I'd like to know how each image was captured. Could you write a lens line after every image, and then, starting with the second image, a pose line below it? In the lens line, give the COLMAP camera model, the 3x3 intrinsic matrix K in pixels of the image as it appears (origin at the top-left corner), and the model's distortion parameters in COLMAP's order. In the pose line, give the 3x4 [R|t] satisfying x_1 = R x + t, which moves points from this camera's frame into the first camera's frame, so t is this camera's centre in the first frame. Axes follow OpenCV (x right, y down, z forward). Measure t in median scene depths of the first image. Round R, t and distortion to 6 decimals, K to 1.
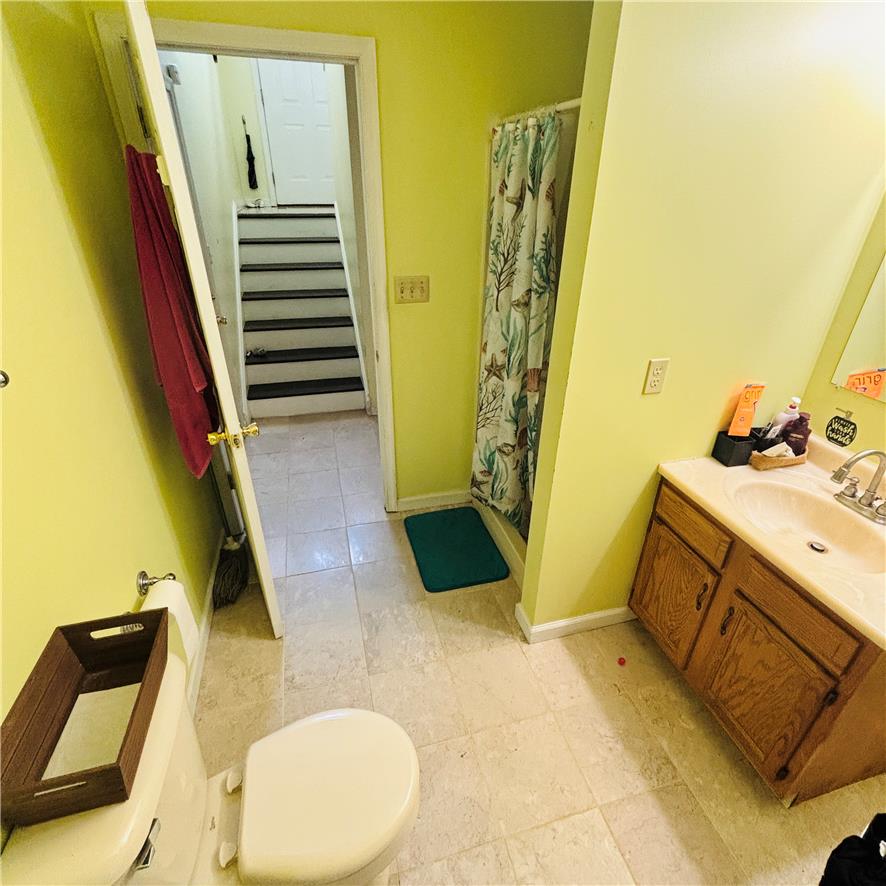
lens RADIAL K [[476.4, 0, 443.5], [0, 476.4, 439.4], [0, 0, 1]] dist [-0.000335, -0.002722]
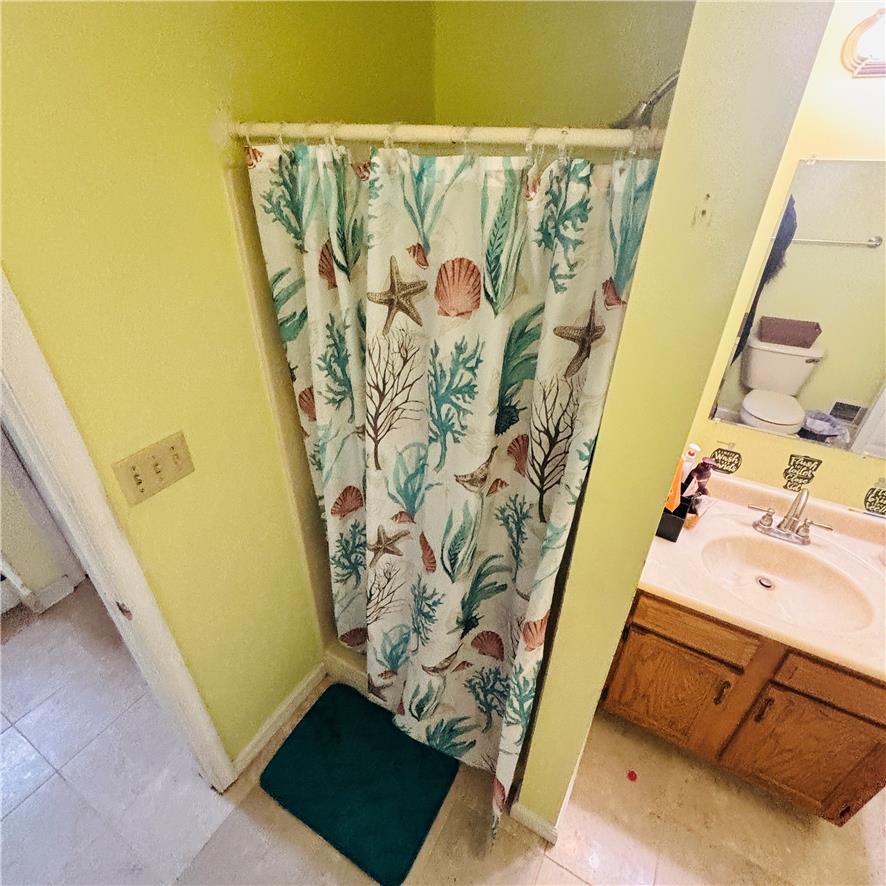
lens RADIAL K [[480.0, 0, 445.1], [0, 480.0, 441.4], [0, 0, 1]] dist [-0.003616, 0.003641]
pose [[0.701182, -0.378965, 0.603928, -0.182904], [0.325167, 0.923797, 0.202152, -0.428723], [-0.634515, 0.054632, 0.770977, 0.542116]]
